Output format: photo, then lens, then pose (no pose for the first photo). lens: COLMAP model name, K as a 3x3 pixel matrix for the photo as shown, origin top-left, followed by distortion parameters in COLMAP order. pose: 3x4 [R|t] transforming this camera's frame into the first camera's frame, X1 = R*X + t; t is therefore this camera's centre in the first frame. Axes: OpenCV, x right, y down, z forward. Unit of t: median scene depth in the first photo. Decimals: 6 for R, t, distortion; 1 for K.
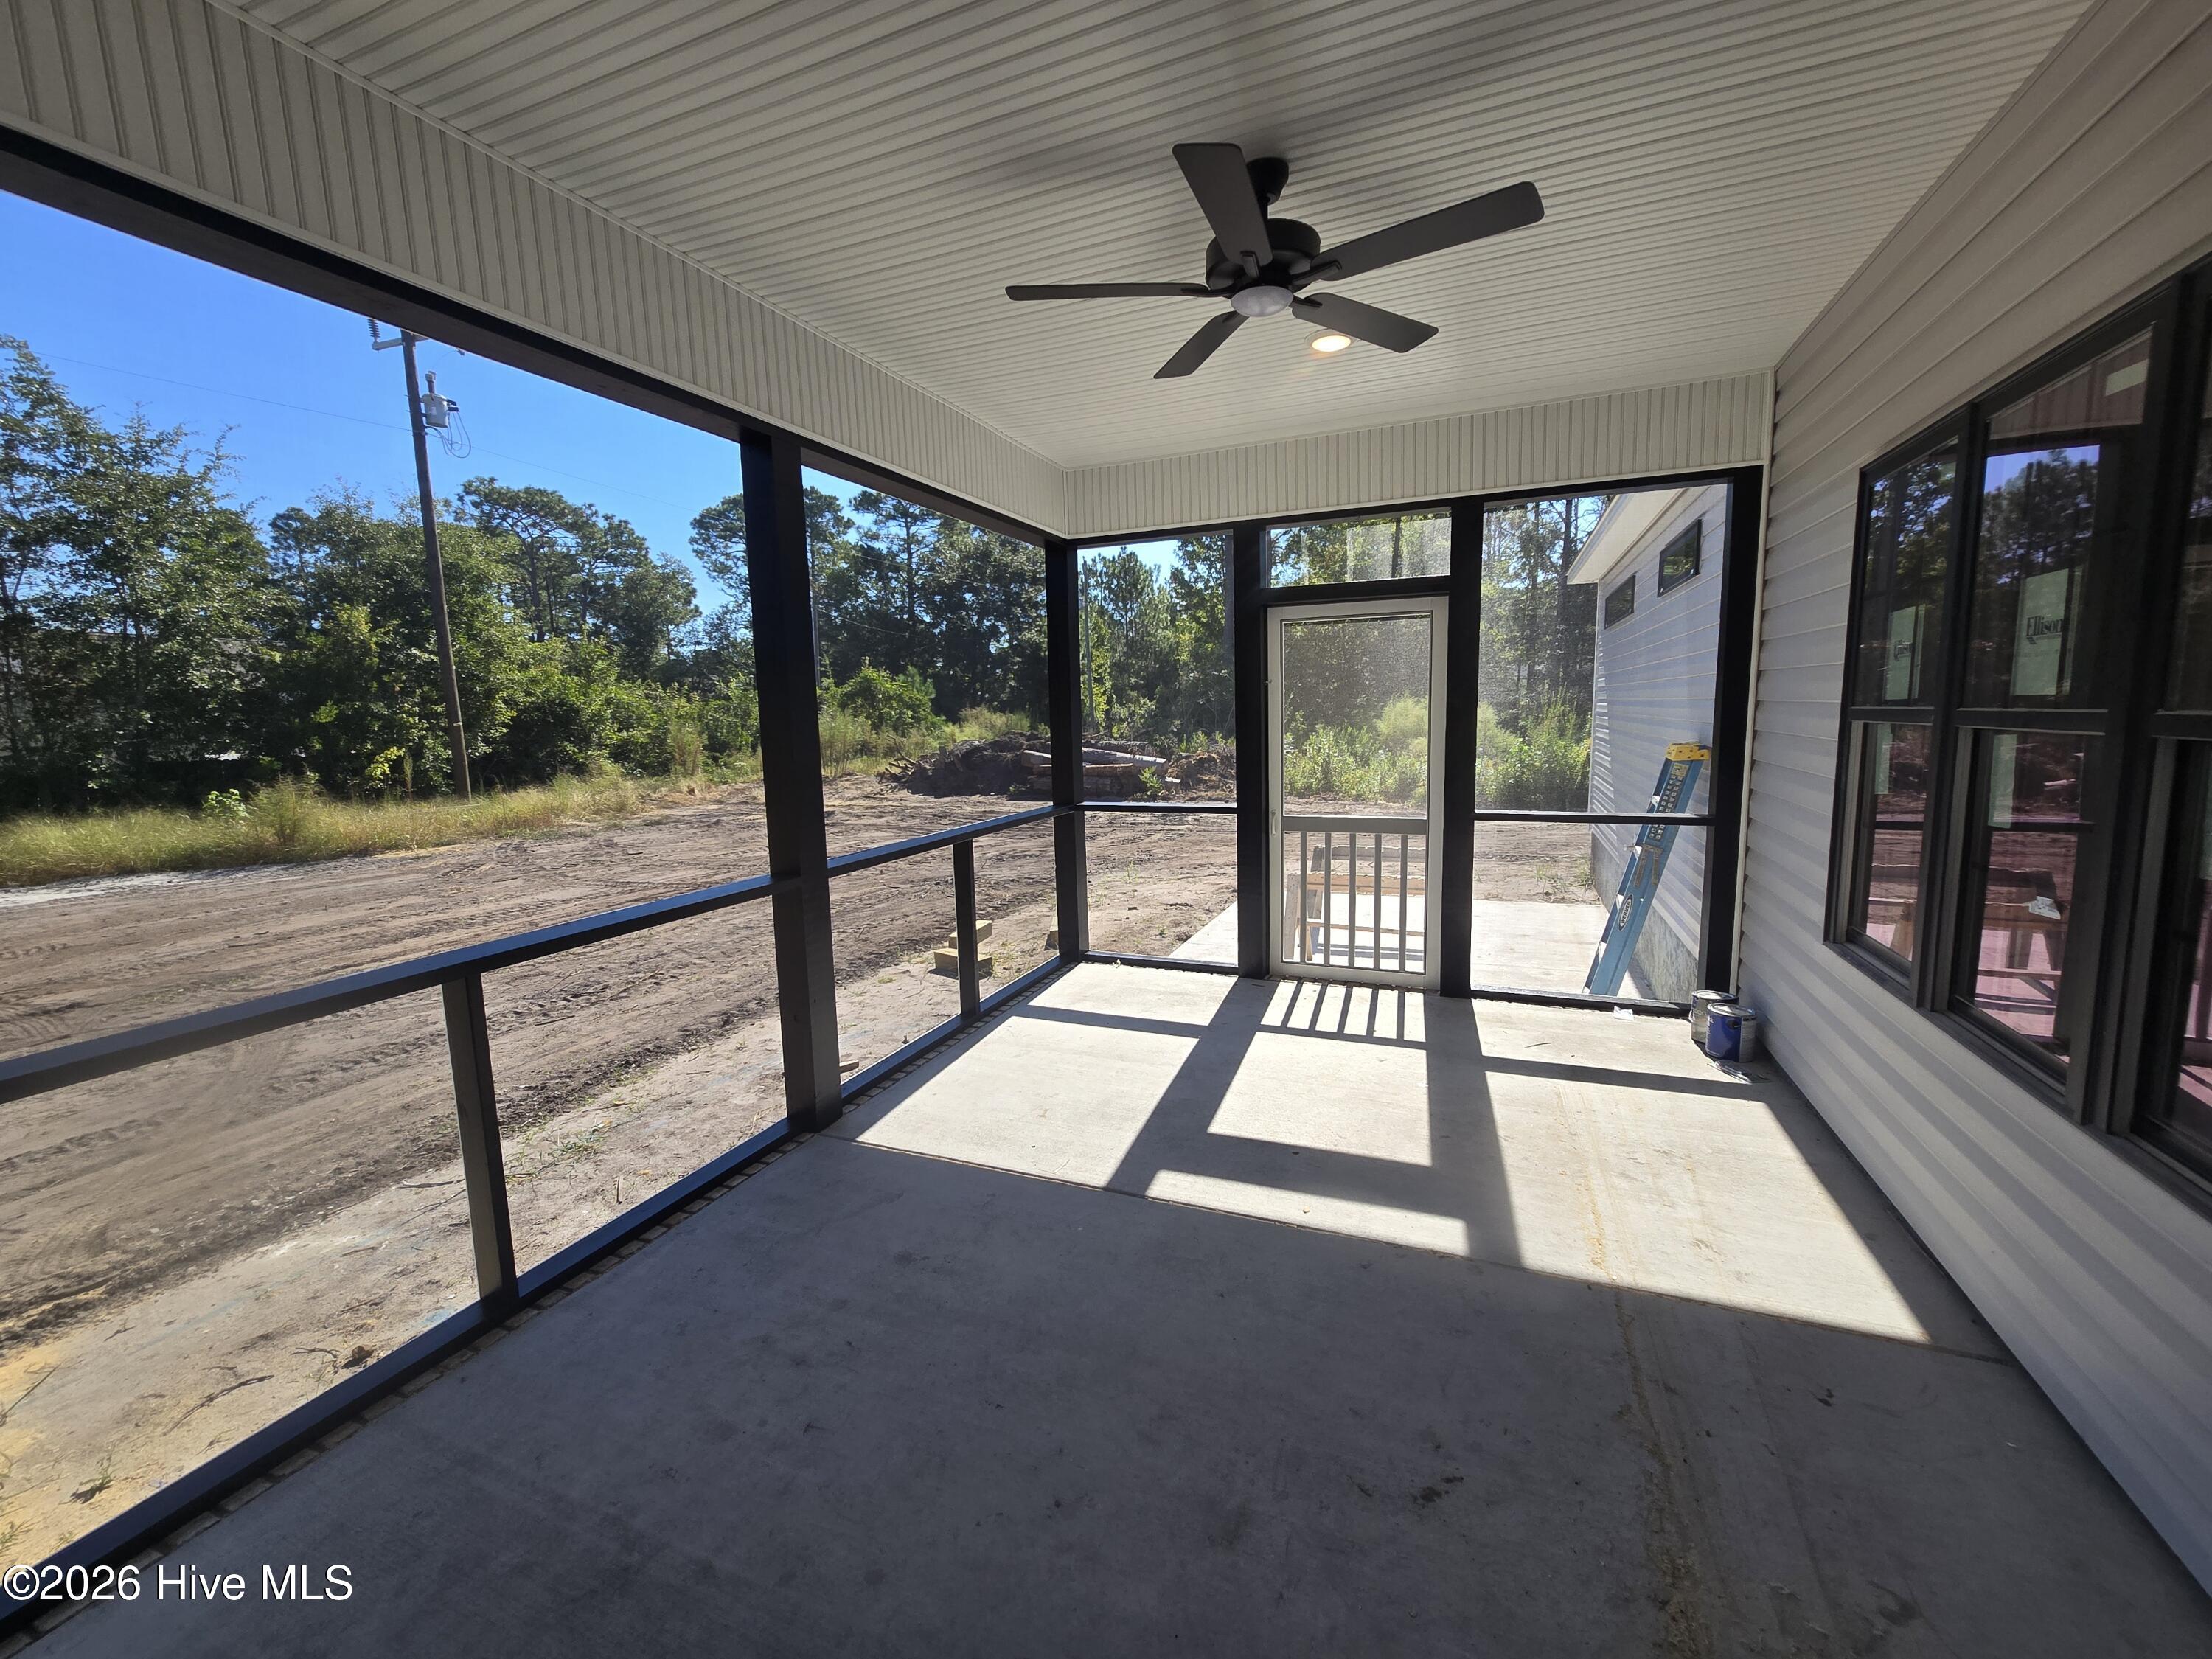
lens RADIAL K [[908.0, 0, 1104.4], [0, 908.0, 830.9], [0, 0, 1]] dist [0.002566, 0.000117]
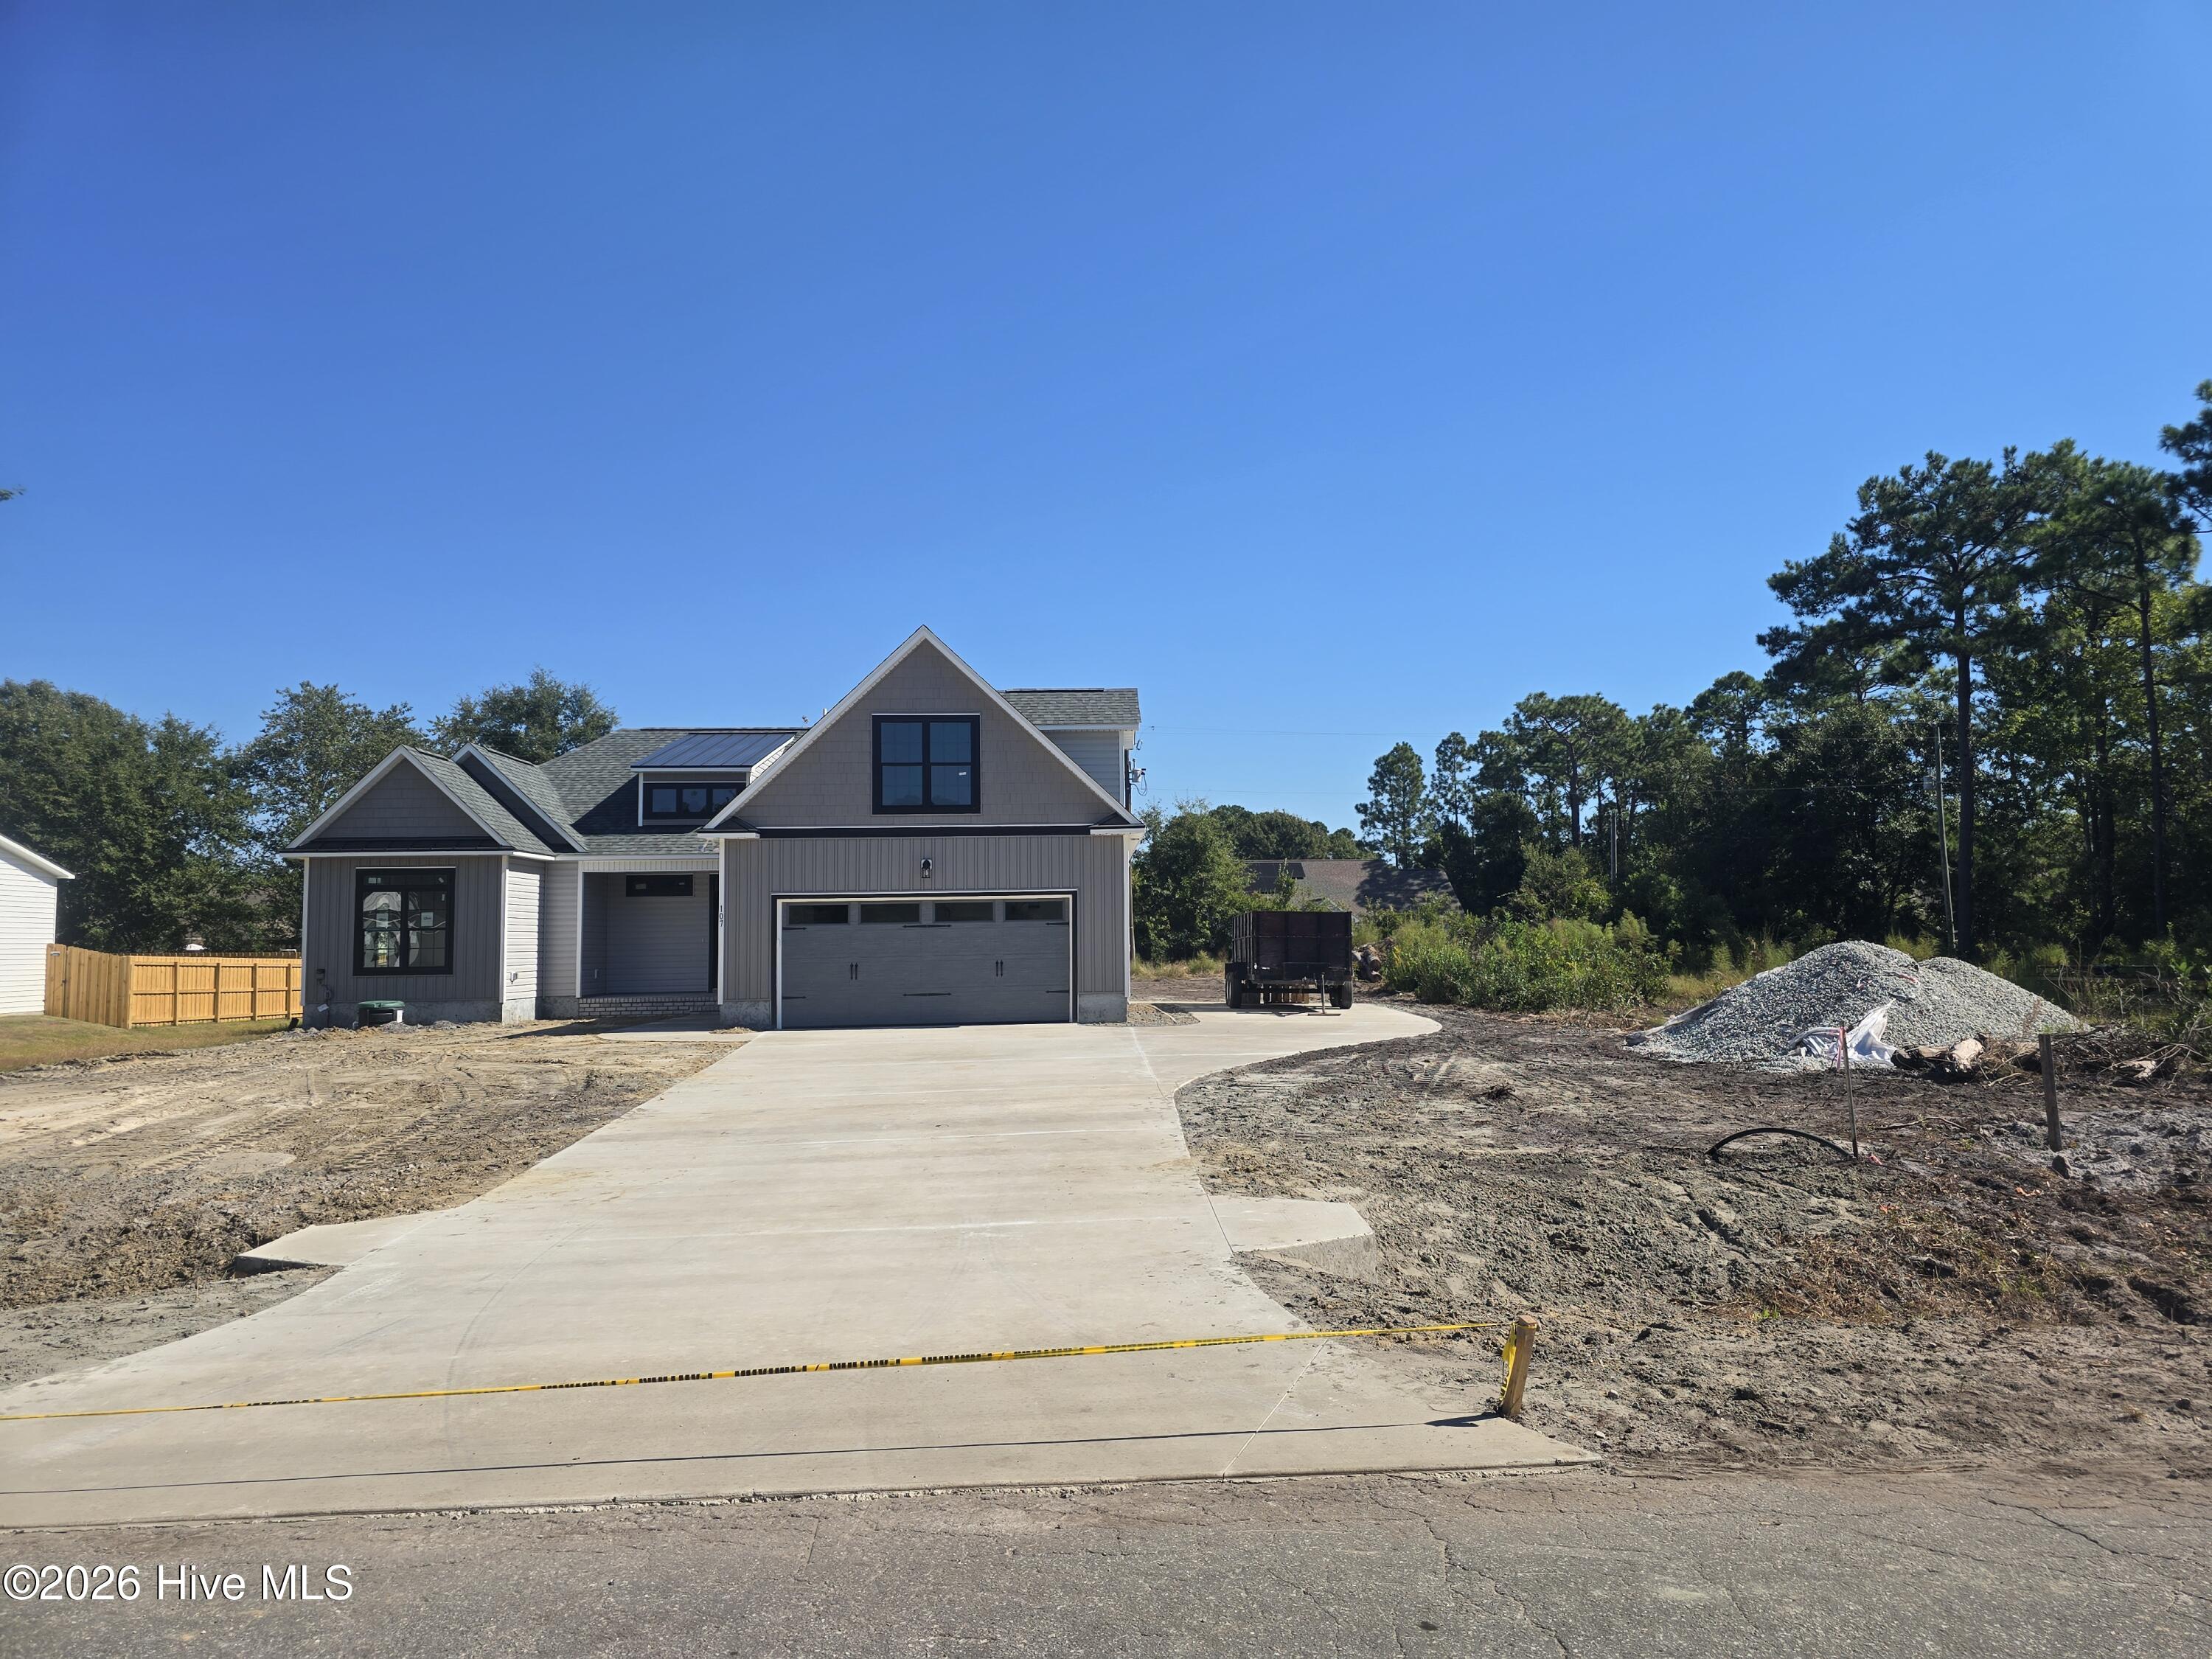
lens RADIAL K [[1489.7, 0, 1116.1], [0, 1489.7, 815.0], [0, 0, 1]] dist [0.027235, -0.002412]
pose [[0.407868, -0.056379, -0.911299, 0.687309], [-0.118626, 0.986360, -0.114116, 0.003709], [0.905302, 0.154648, 0.395617, -0.098225]]
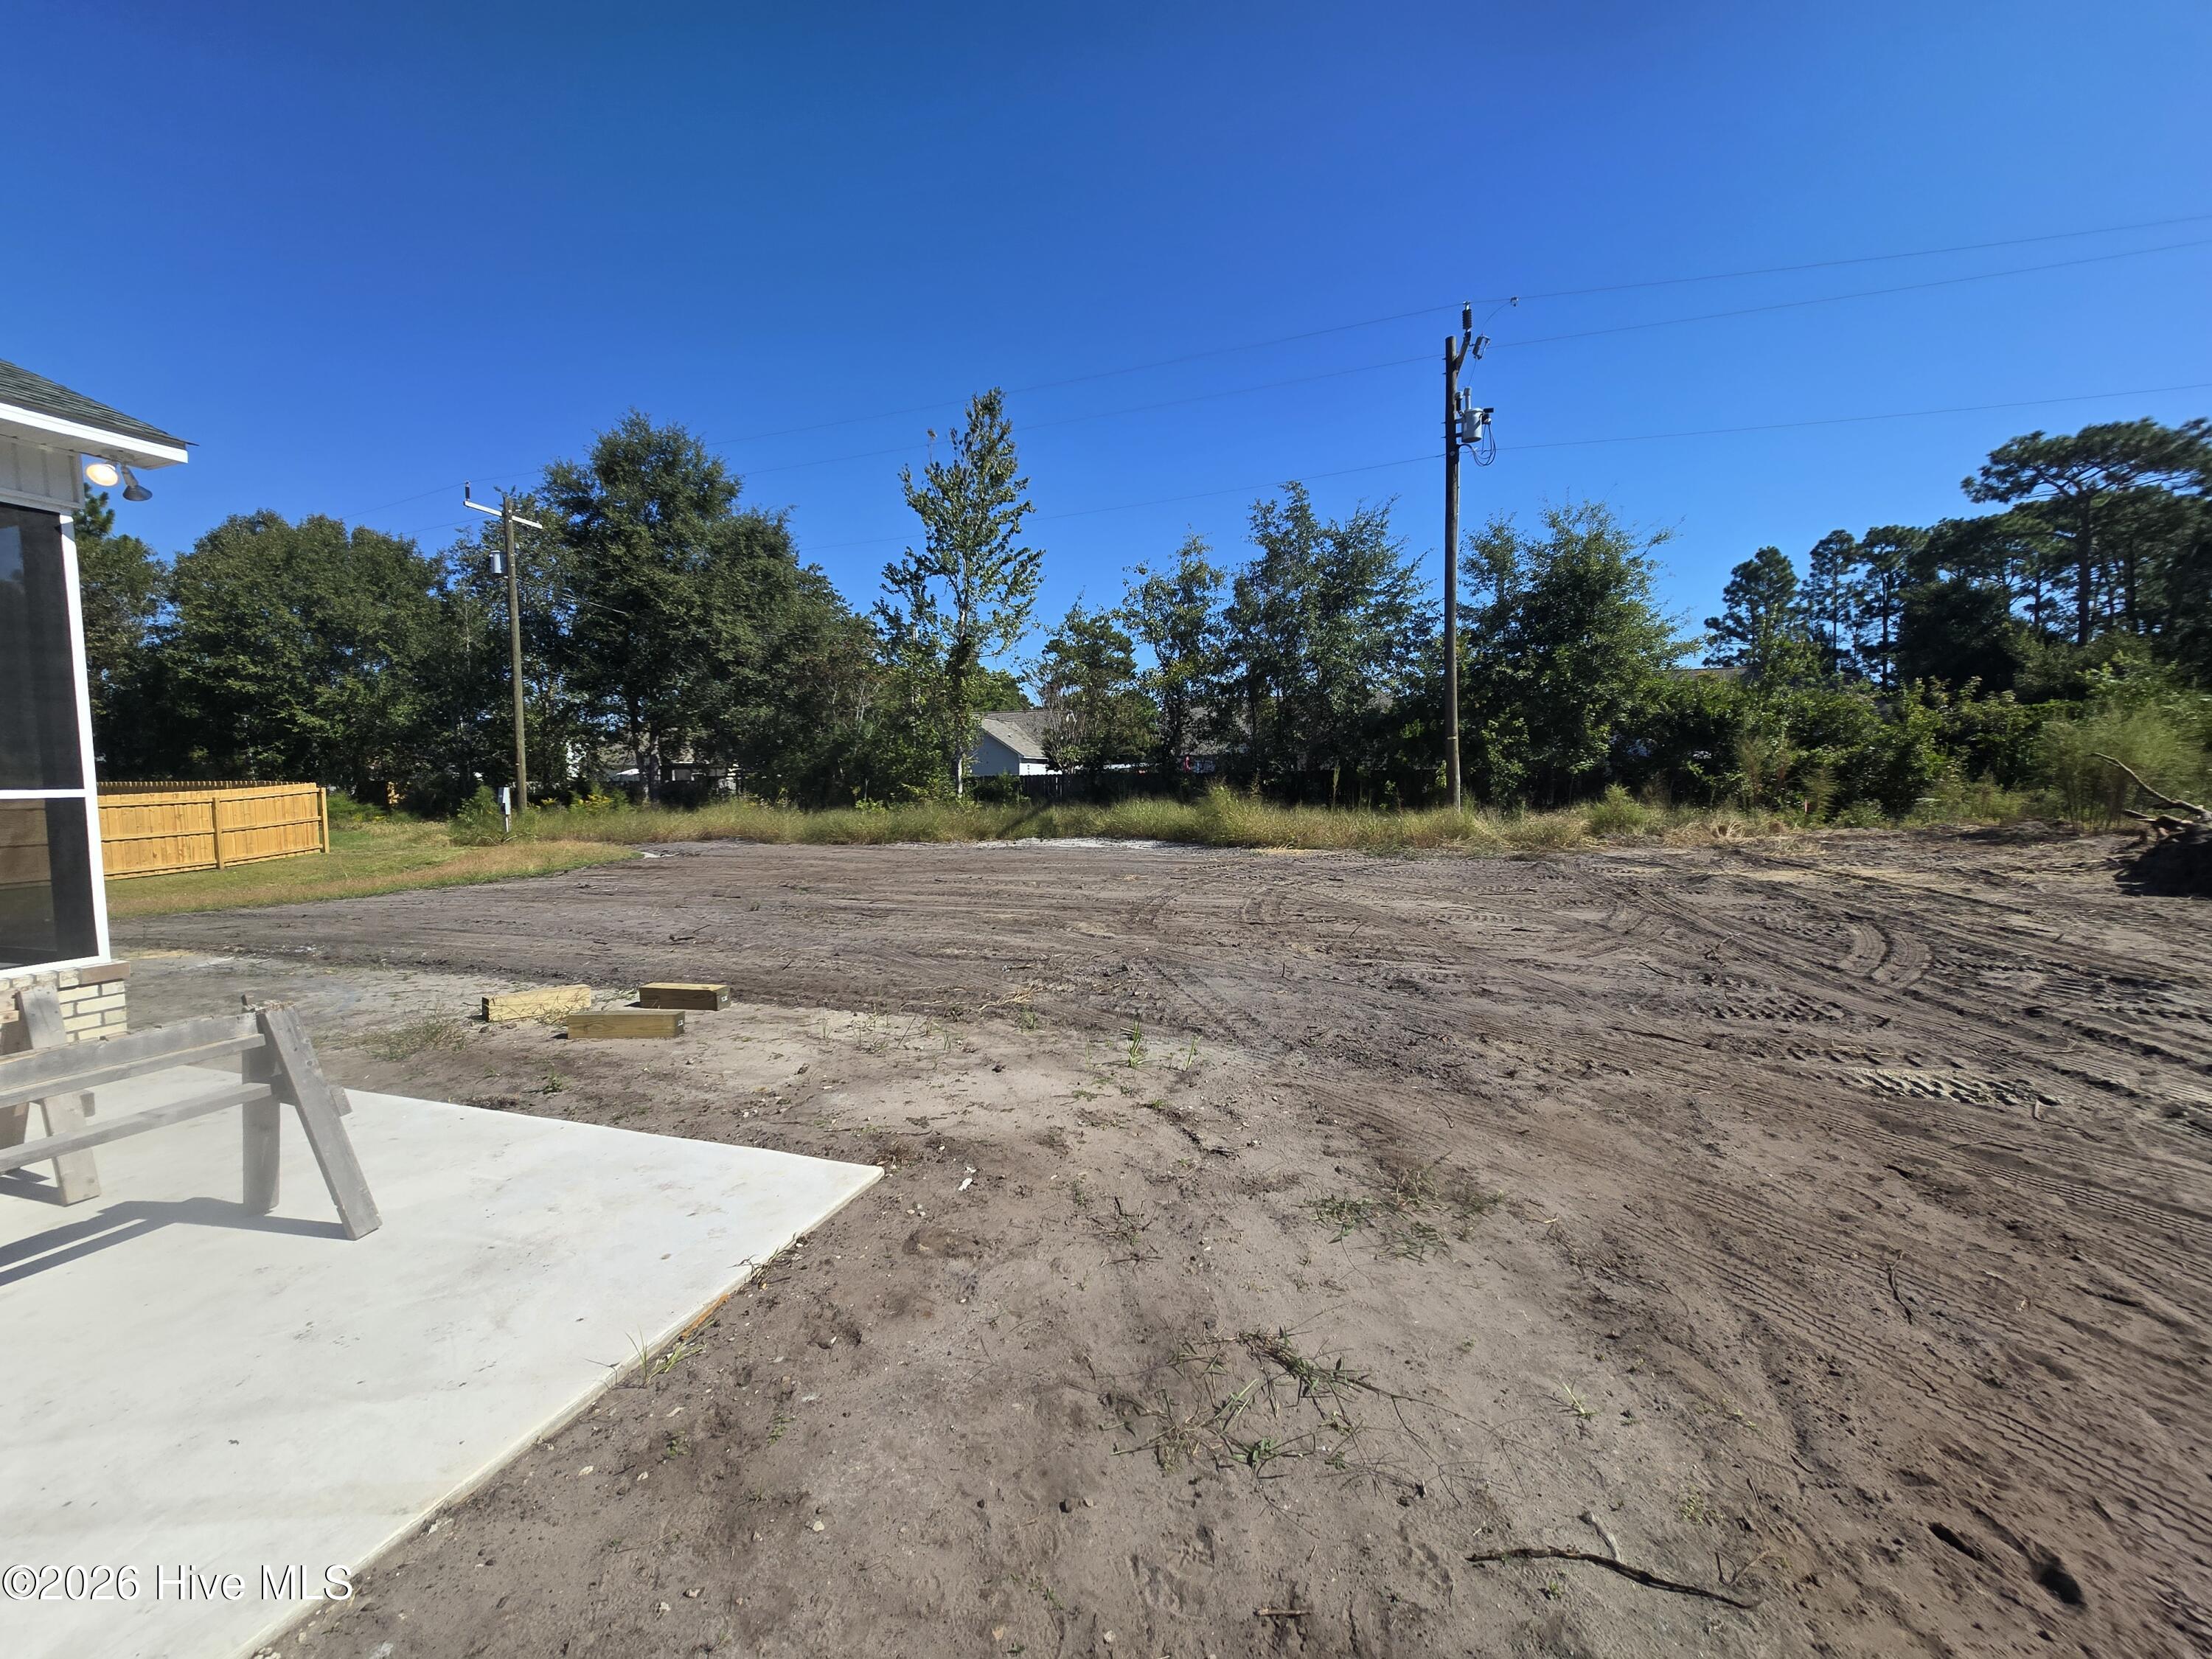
lens RADIAL K [[908.0, 0, 1098.0], [0, 908.0, 824.8], [0, 0, 1]] dist [0.002566, 0.000117]
pose [[0.067686, 0.083523, -0.994204, 0.084165], [-0.117498, 0.990223, 0.075189, -0.016597], [0.990764, 0.111727, 0.076838, 0.174942]]
